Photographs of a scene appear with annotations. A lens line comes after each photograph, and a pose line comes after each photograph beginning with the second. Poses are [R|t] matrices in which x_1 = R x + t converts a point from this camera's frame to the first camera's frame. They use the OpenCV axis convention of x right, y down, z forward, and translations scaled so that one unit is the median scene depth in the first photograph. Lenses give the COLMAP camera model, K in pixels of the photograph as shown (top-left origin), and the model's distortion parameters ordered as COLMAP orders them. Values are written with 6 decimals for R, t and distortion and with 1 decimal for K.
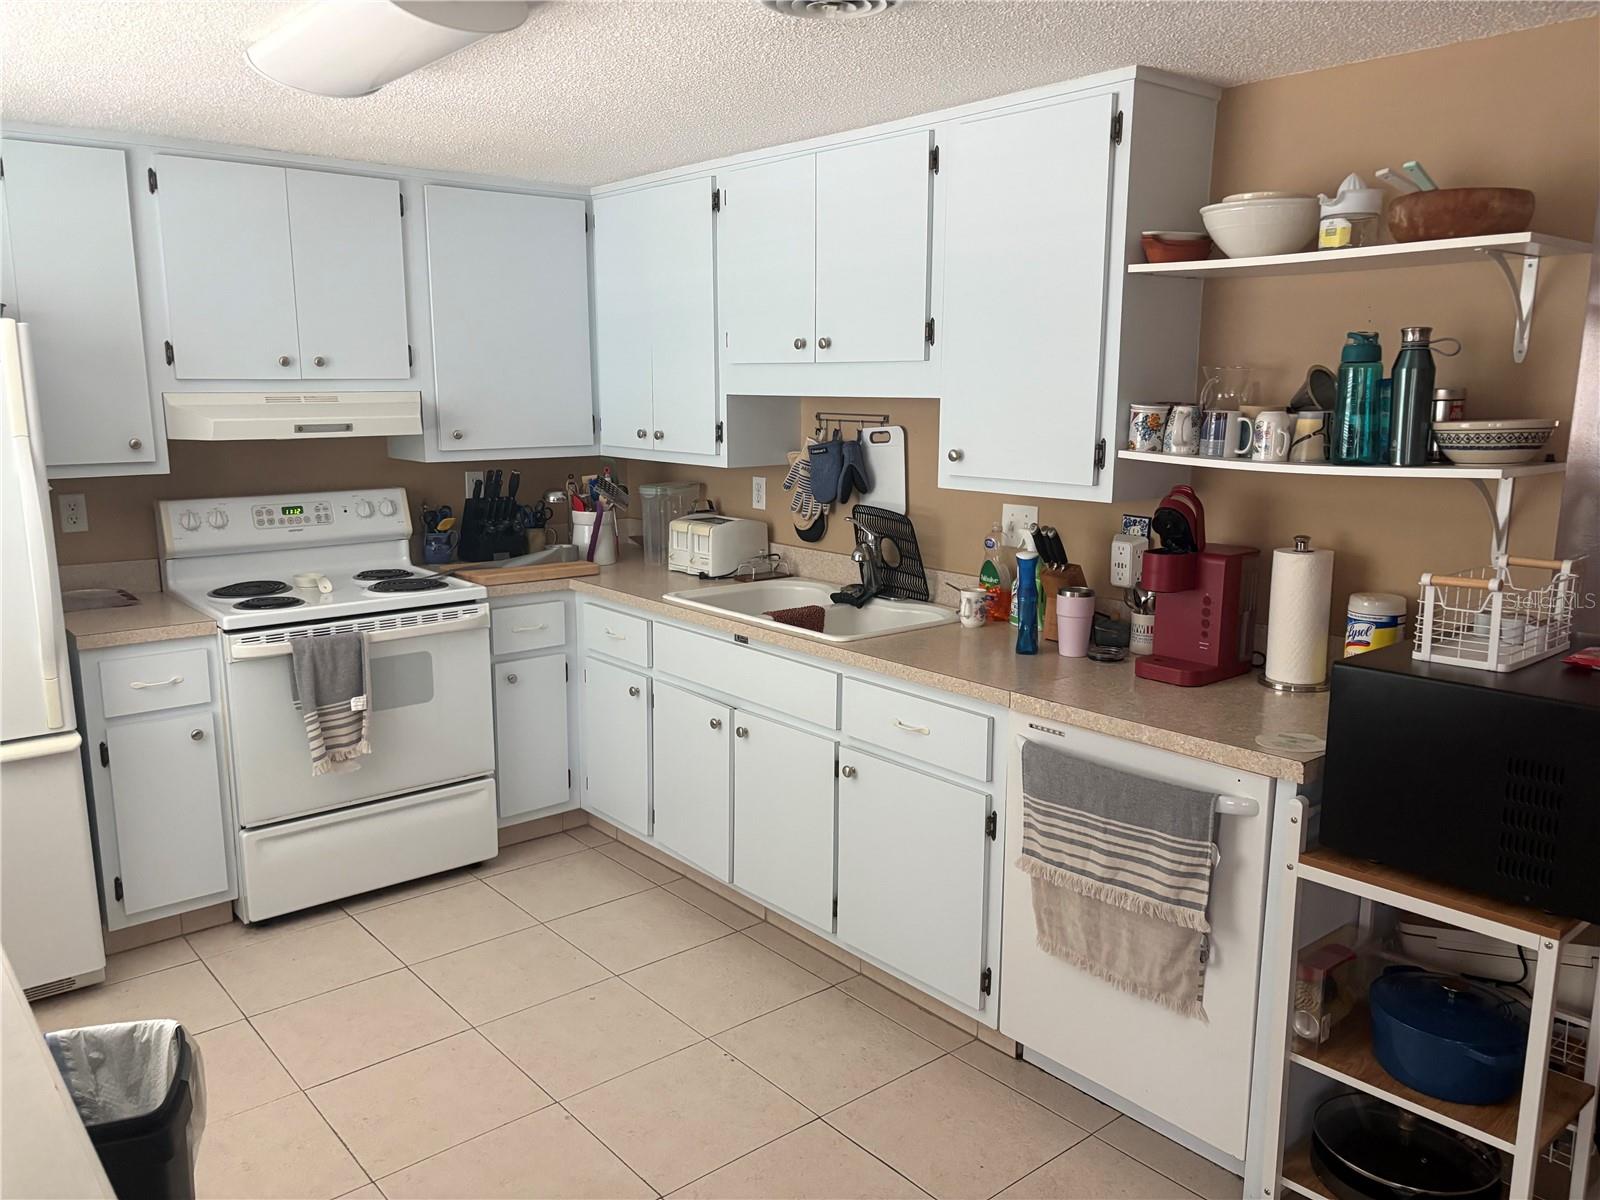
lens RADIAL K [[1208.9, 0, 796.8], [0, 1208.9, 607.2], [0, 0, 1]] dist [0.068772, -0.078690]
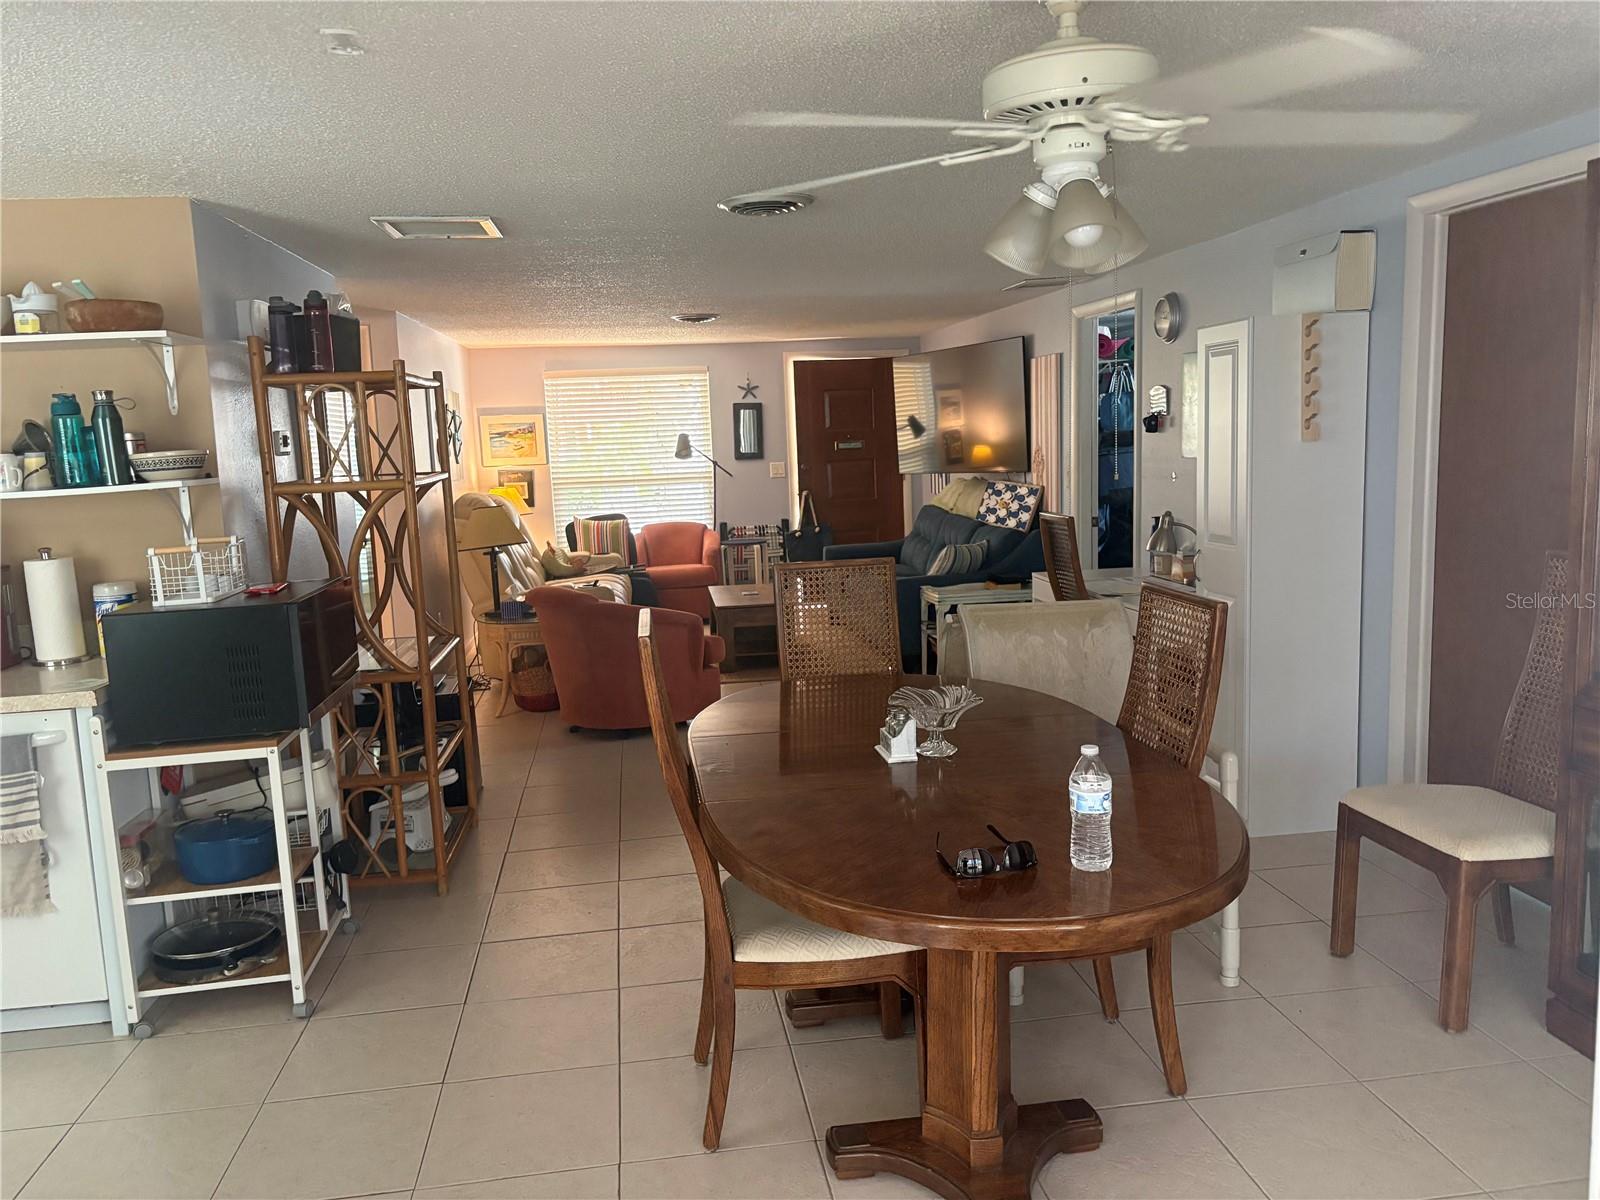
lens RADIAL K [[1208.9, 0, 796.8], [0, 1208.9, 607.2], [0, 0, 1]] dist [0.068772, -0.078690]
pose [[0.535074, -0.144172, 0.832412, -0.298719], [0.195325, 0.979745, 0.044135, 0.119194], [-0.821915, 0.138976, 0.552397, -0.441149]]
